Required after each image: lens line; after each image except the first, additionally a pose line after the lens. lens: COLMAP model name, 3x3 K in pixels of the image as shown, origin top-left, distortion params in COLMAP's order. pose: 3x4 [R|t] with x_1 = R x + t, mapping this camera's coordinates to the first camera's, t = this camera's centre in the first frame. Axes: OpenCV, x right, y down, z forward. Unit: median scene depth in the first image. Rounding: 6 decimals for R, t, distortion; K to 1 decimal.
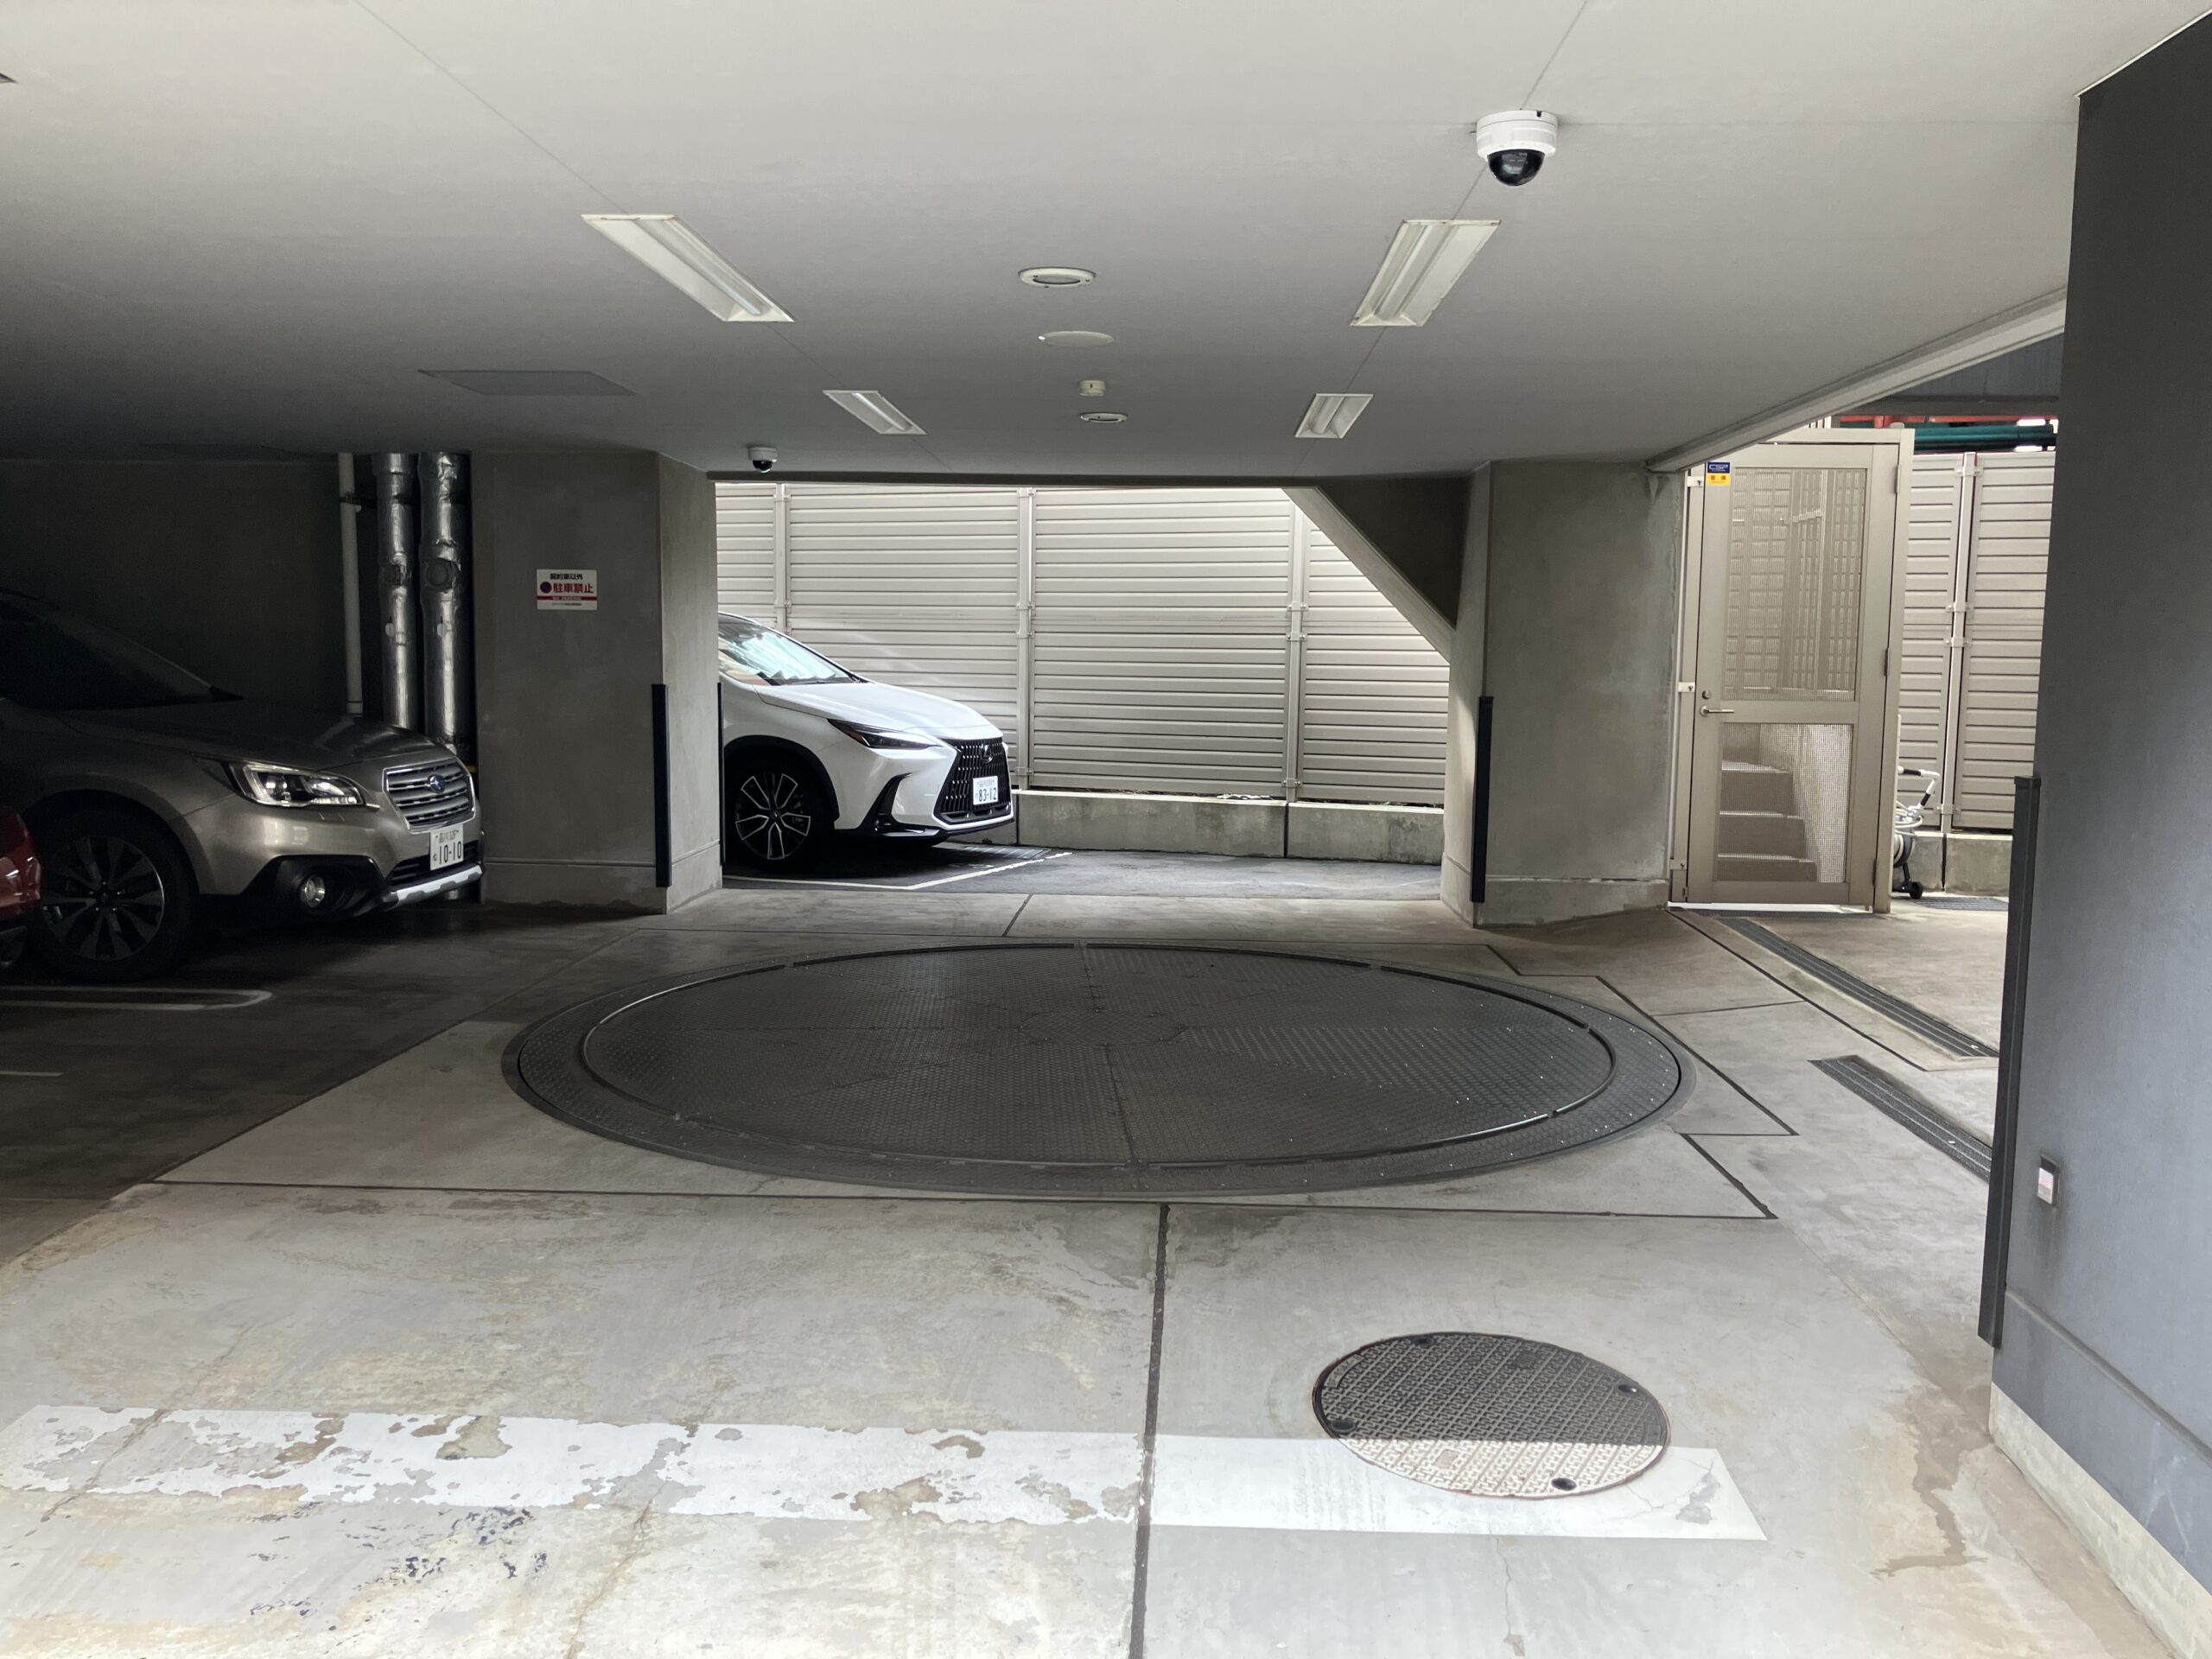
lens RADIAL K [[1820.8, 0, 1108.3], [0, 1820.8, 846.5], [0, 0, 1]] dist [0.053376, -0.047845]
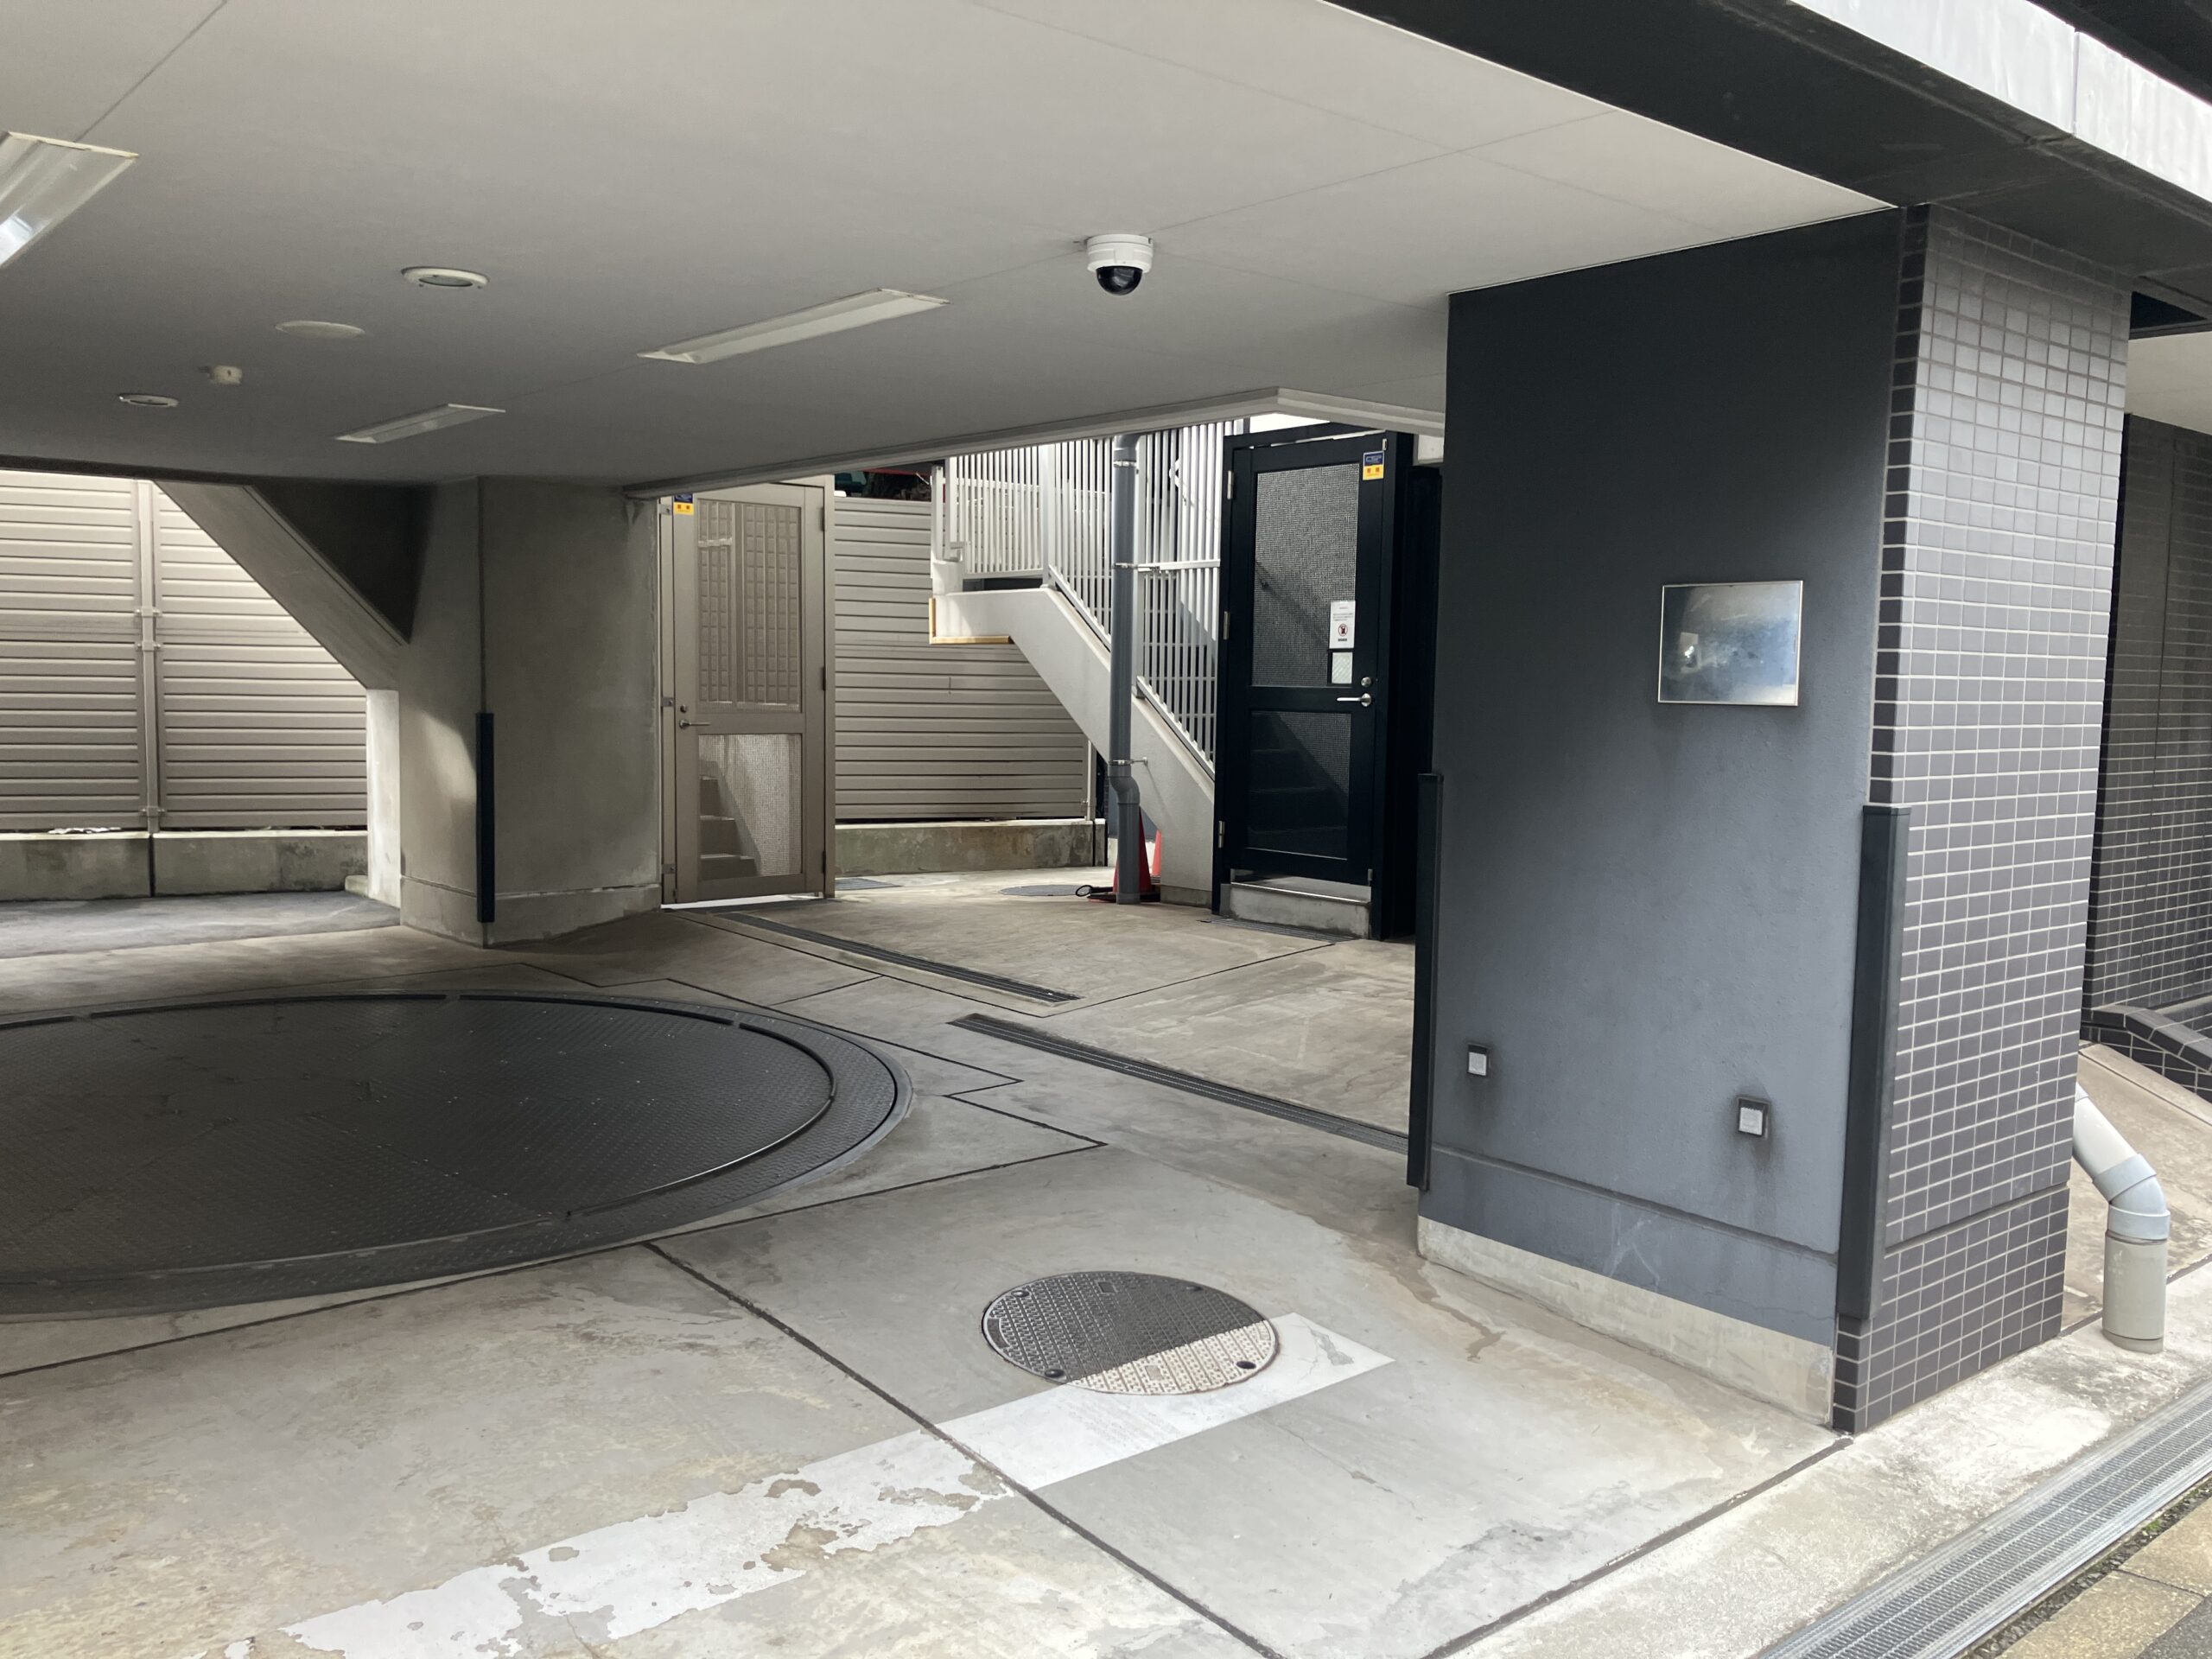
lens RADIAL K [[1820.8, 0, 1084.6], [0, 1820.8, 818.2], [0, 0, 1]] dist [0.053376, -0.047845]
pose [[0.750158, -0.055472, 0.658928, -0.451469], [0.067281, 0.997707, 0.007396, -0.024024], [-0.657827, 0.038785, 0.752170, 0.101476]]
